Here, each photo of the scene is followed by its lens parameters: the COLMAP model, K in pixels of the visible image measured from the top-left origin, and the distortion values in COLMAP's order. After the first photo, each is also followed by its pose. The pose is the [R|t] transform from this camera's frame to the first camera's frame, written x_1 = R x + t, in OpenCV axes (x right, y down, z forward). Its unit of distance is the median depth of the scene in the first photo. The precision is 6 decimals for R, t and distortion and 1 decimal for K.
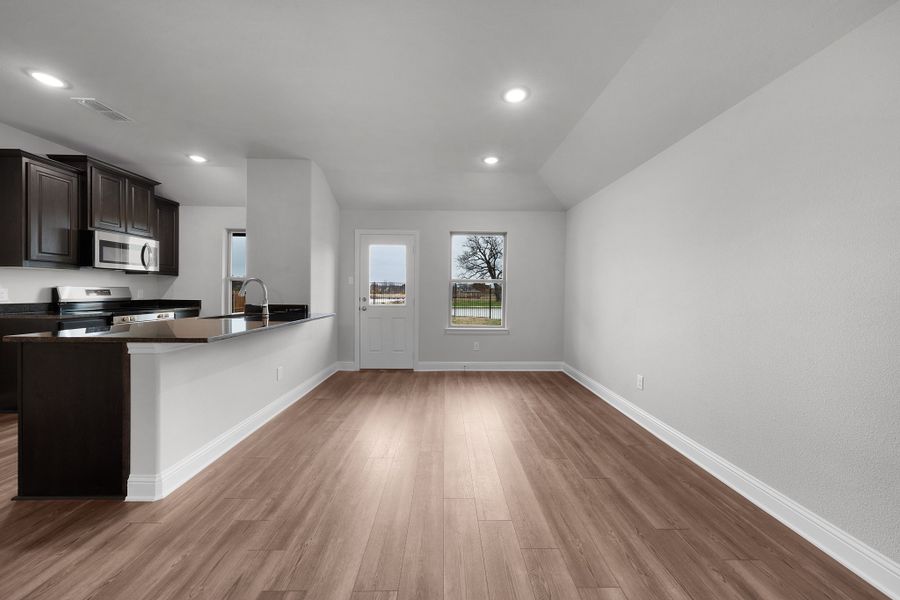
lens RADIAL K [[305.9, 0, 458.2], [0, 305.9, 297.3], [0, 0, 1]] dist [-0.005466, -0.000173]
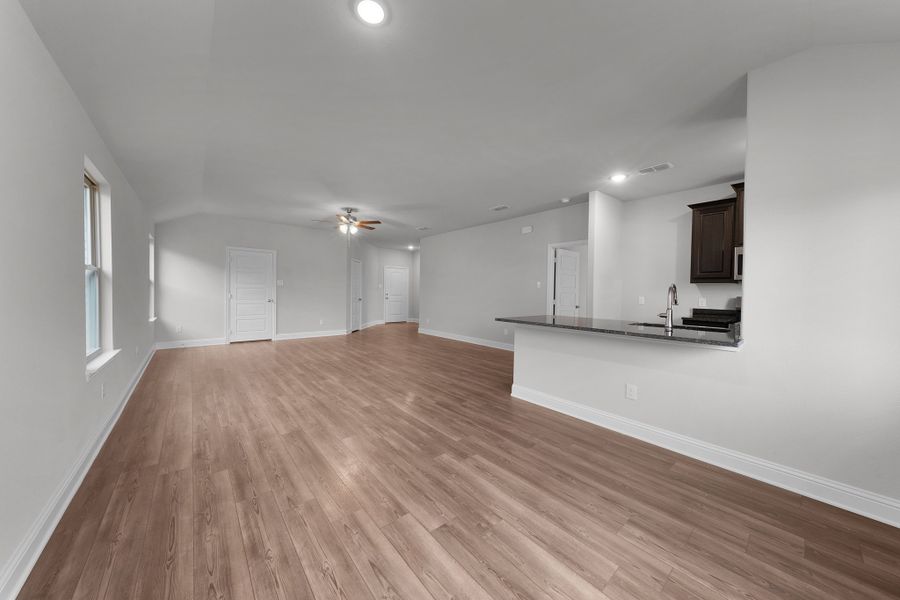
lens RADIAL K [[305.9, 0, 452.8], [0, 305.9, 299.3], [0, 0, 1]] dist [-0.005466, -0.000173]
pose [[-0.786792, -0.008998, -0.617153, 0.612188], [-0.038676, 0.998647, 0.034748, -0.051025], [0.616005, 0.051209, -0.786076, 2.262707]]
